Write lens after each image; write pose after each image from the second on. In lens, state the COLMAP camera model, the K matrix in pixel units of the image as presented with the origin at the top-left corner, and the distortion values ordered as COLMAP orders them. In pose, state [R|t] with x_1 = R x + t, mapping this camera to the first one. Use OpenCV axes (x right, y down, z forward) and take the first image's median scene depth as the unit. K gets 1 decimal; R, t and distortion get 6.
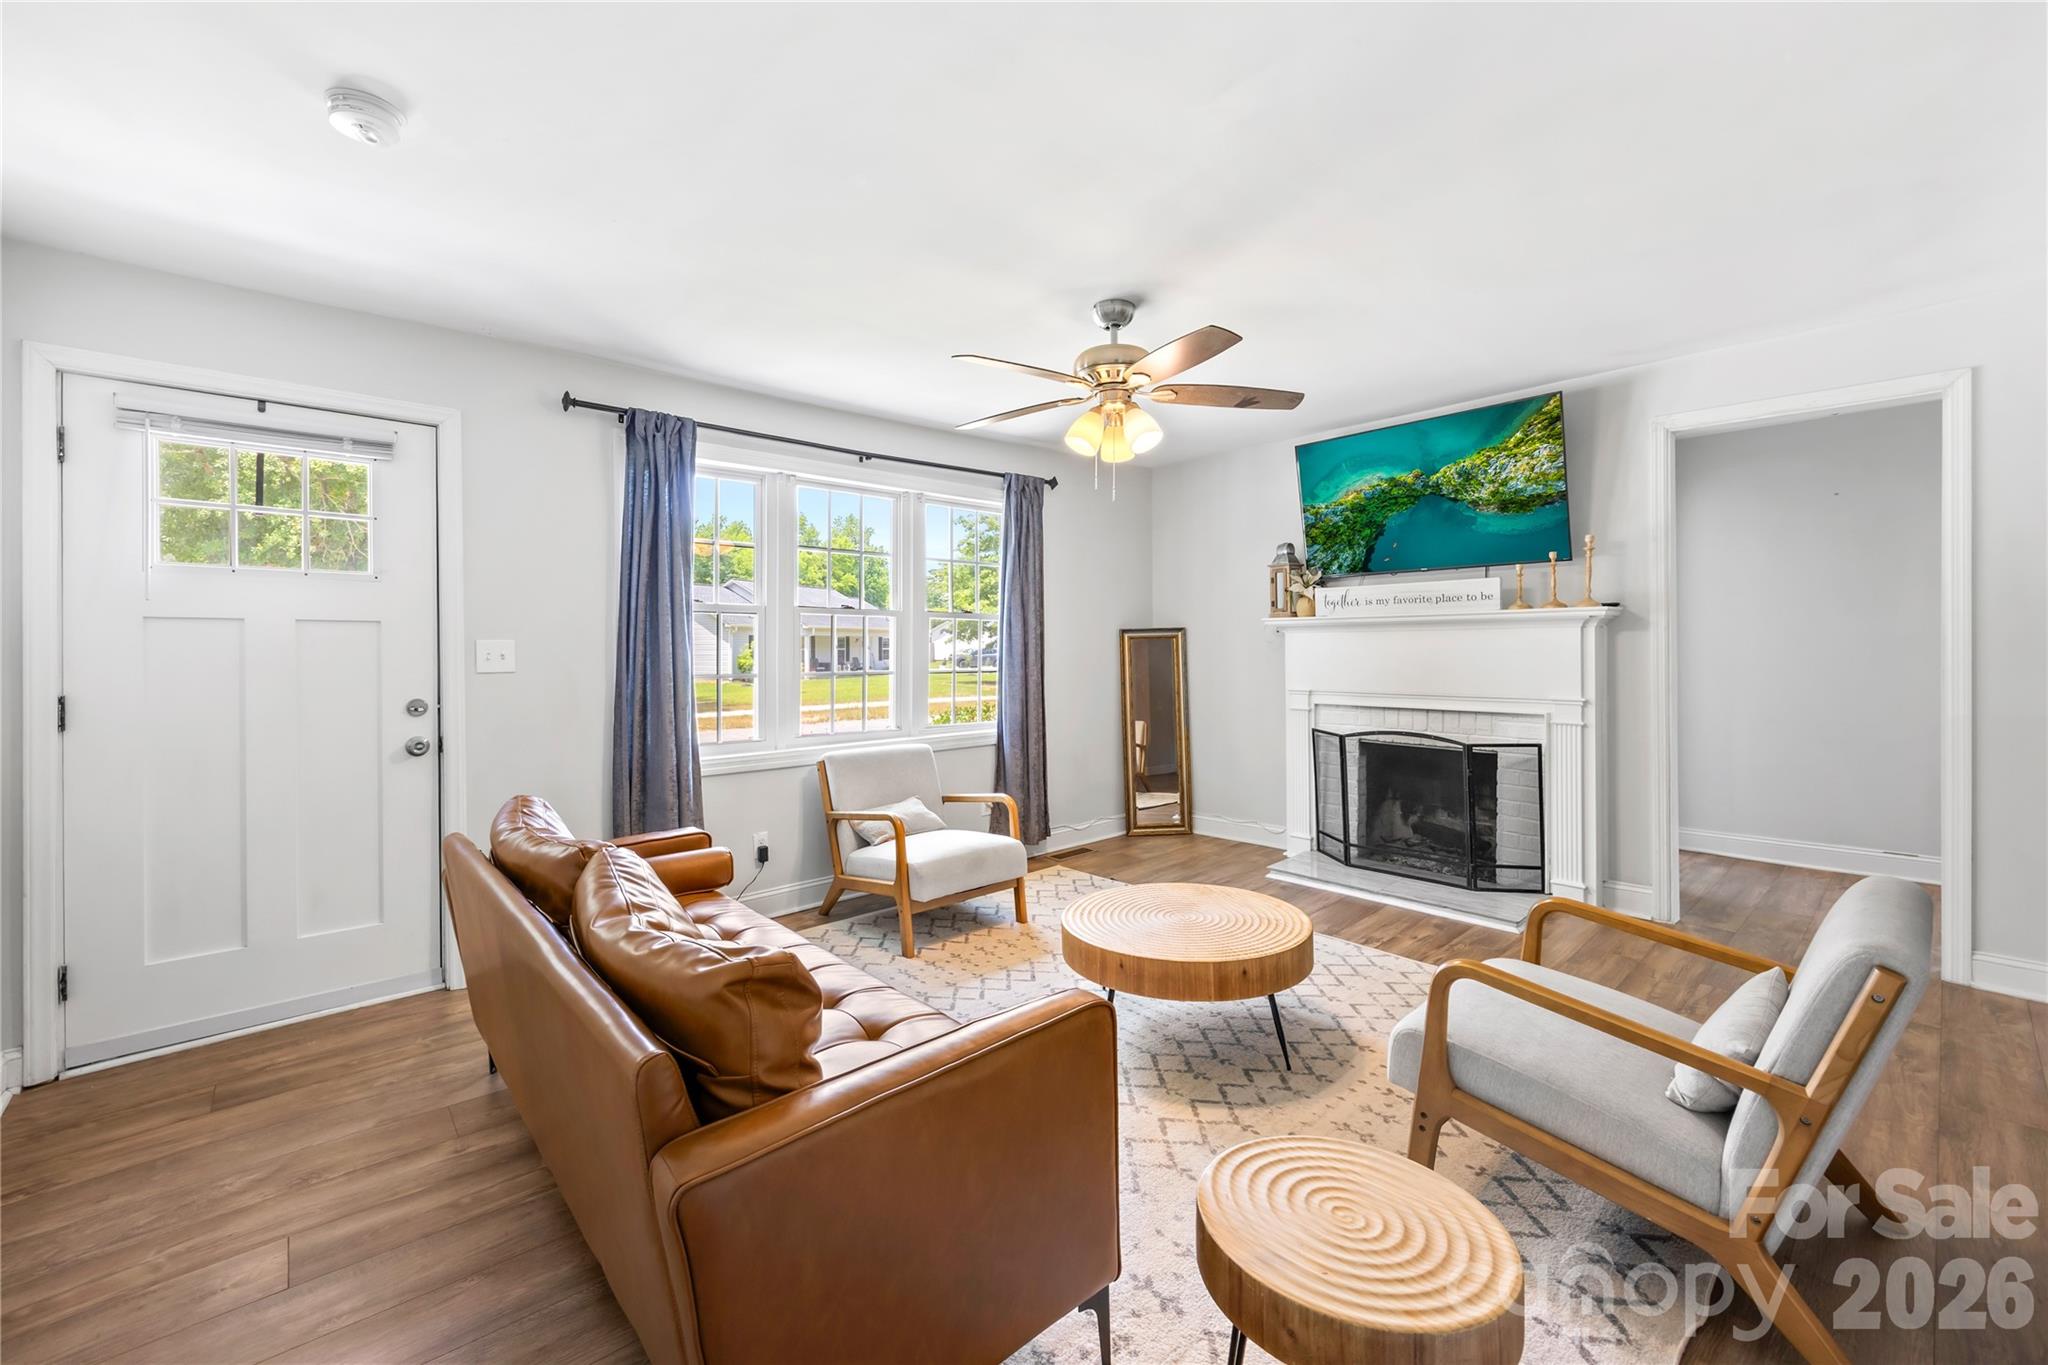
lens RADIAL K [[835.6, 0, 1028.6], [0, 835.6, 651.8], [0, 0, 1]] dist [-0.002940, -0.000114]
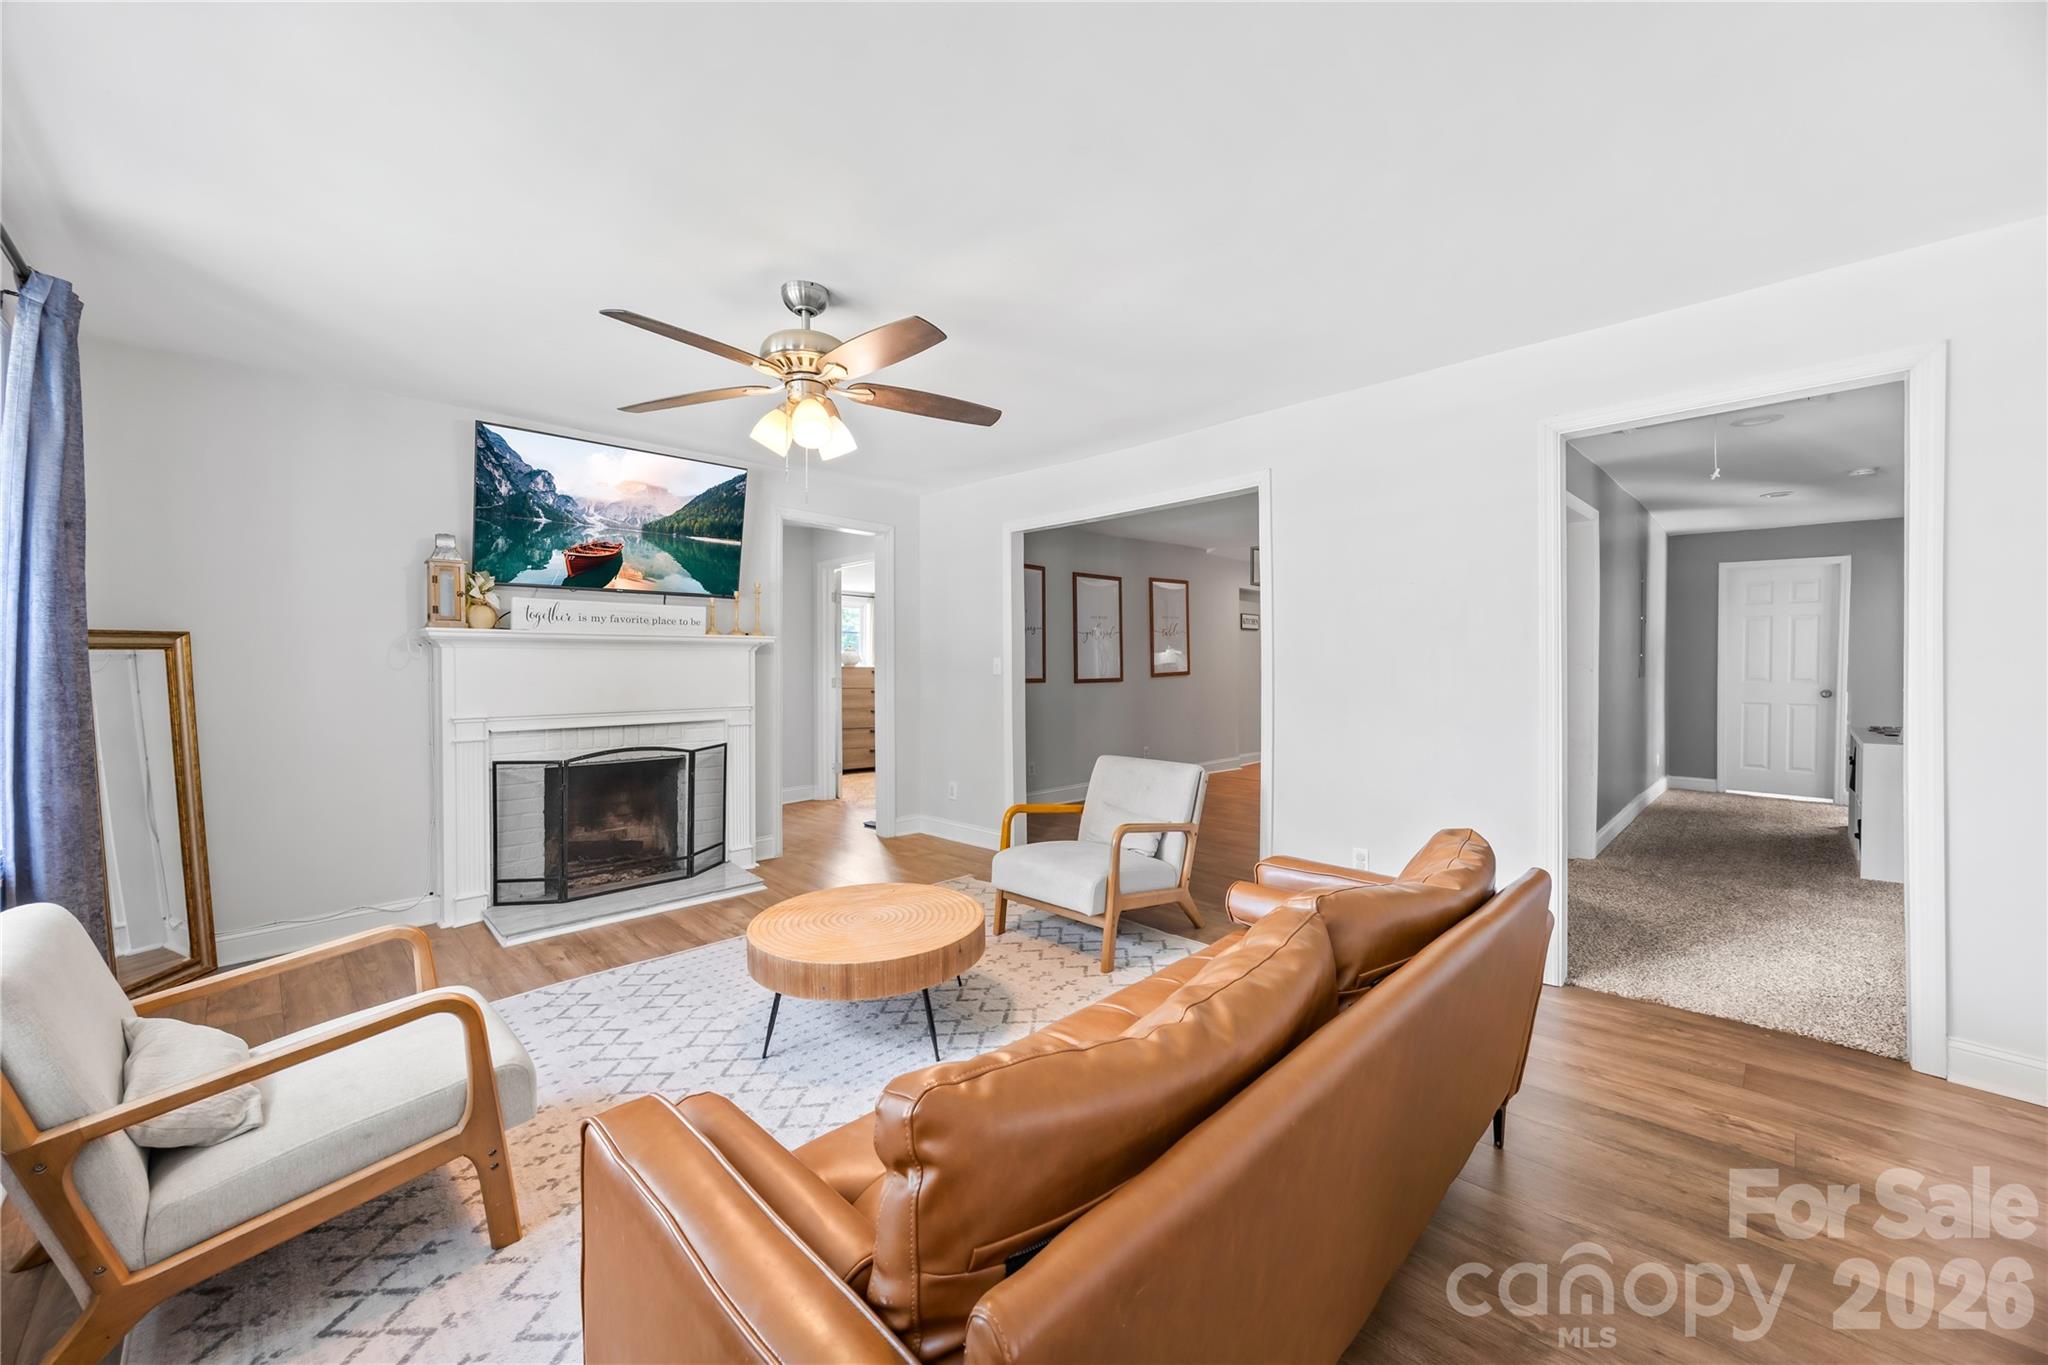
lens RADIAL K [[776.8, 0, 1027.6], [0, 776.8, 680.2], [0, 0, 1]] dist [-0.003000, 0.000030]
pose [[-0.066720, -0.011659, 0.997704, -0.574296], [0.009427, 0.999880, 0.012315, 0.006036], [-0.997727, 0.010227, -0.066602, 0.619580]]
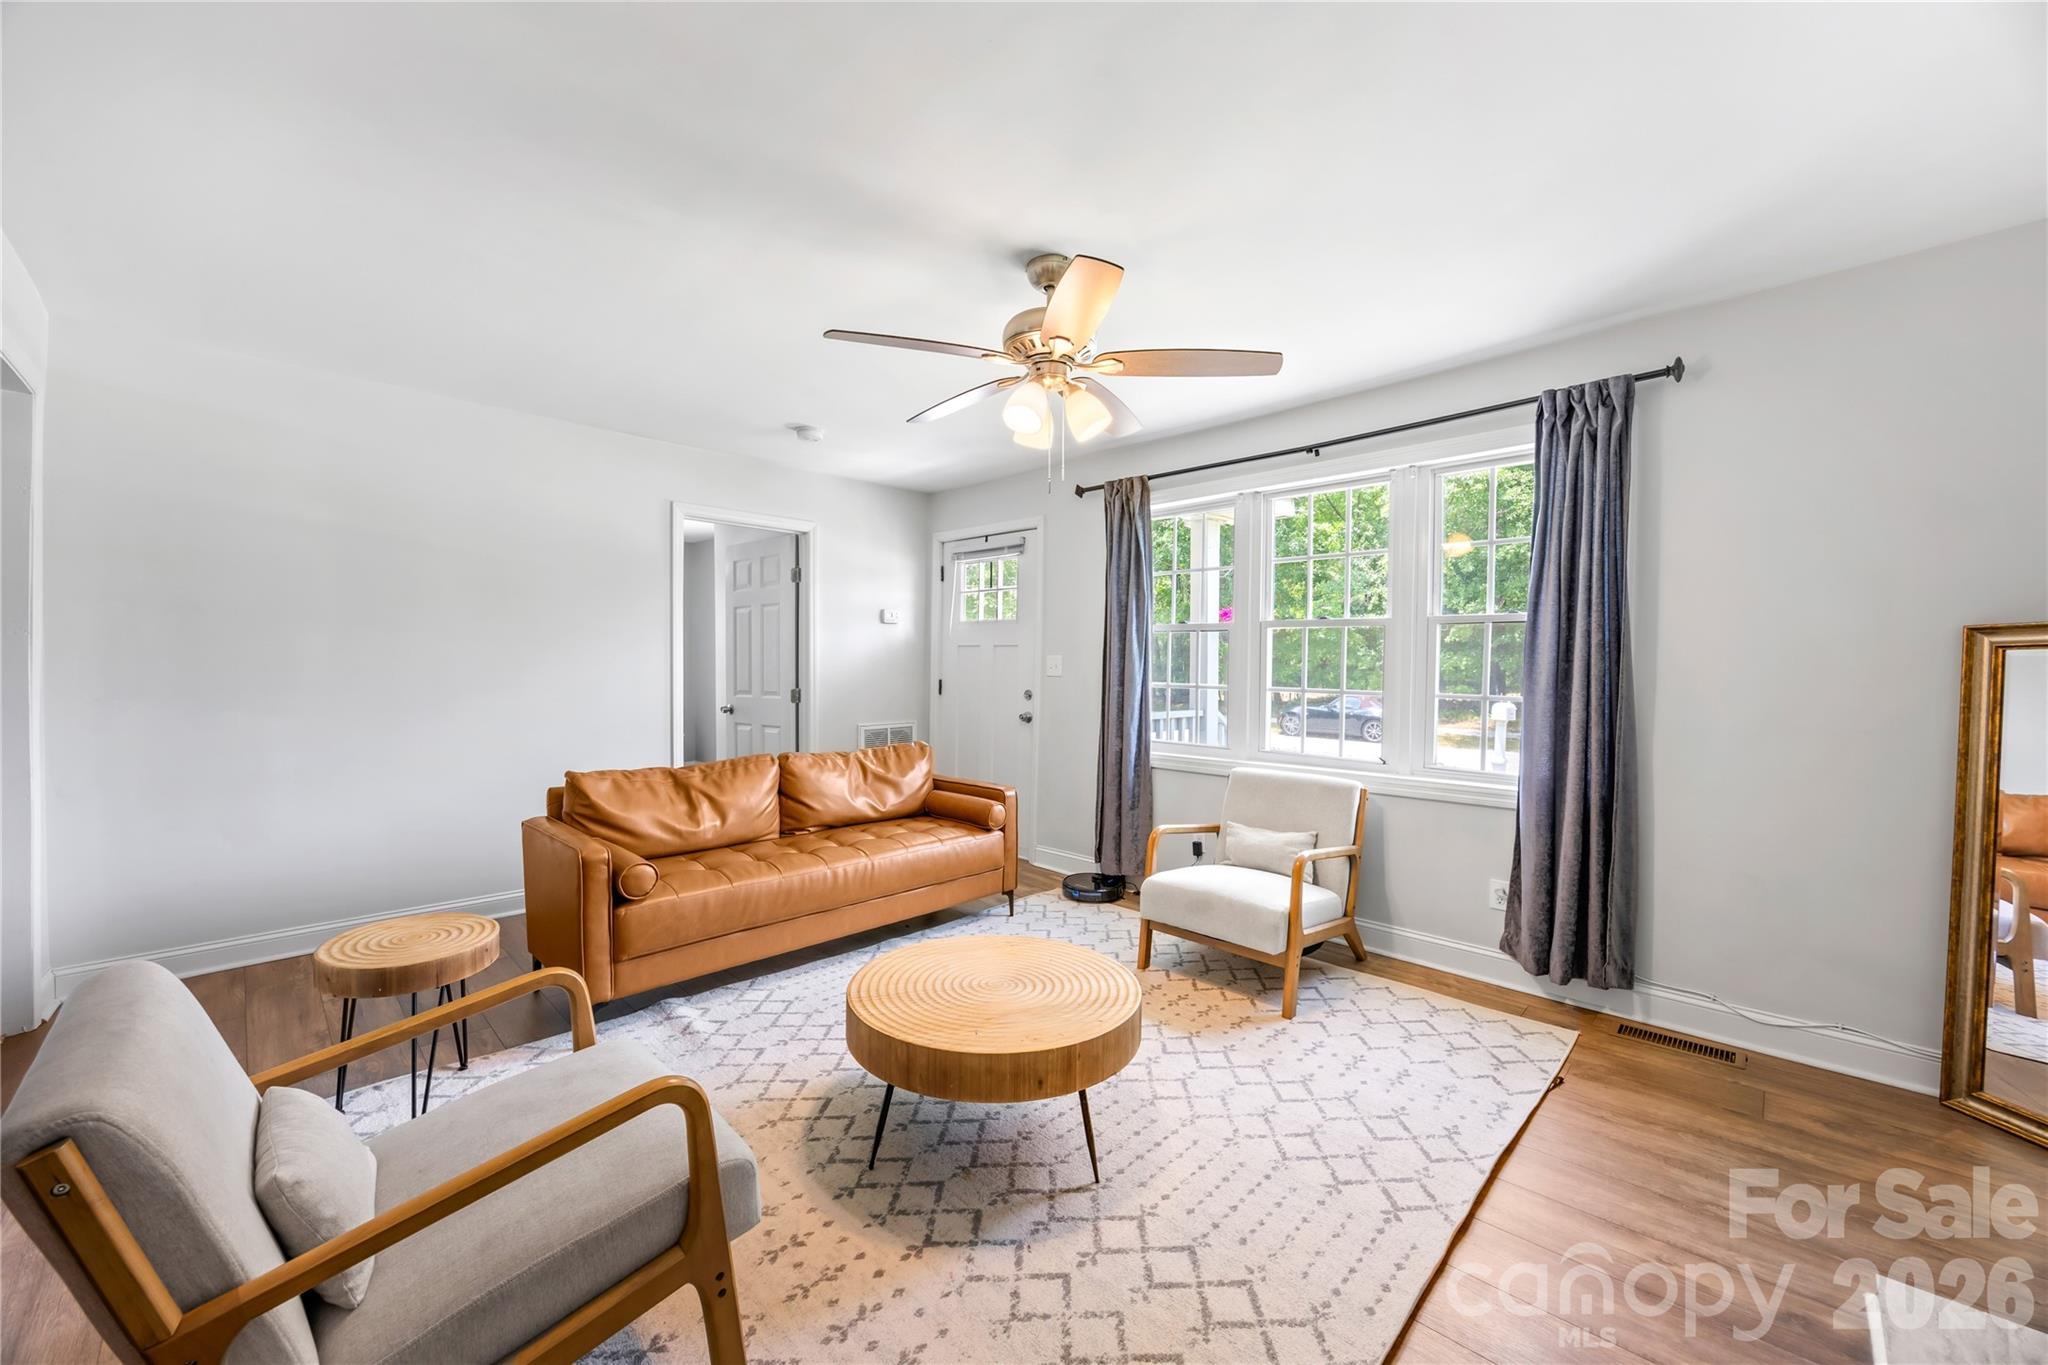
lens RADIAL K [[776.8, 0, 1013.9], [0, 776.8, 683.8], [0, 0, 1]] dist [-0.003000, 0.000030]
pose [[0.054116, 0.031106, -0.998050, 0.684600], [-0.014289, 0.999436, 0.030375, -0.003708], [0.998432, 0.012617, 0.054530, 0.697376]]
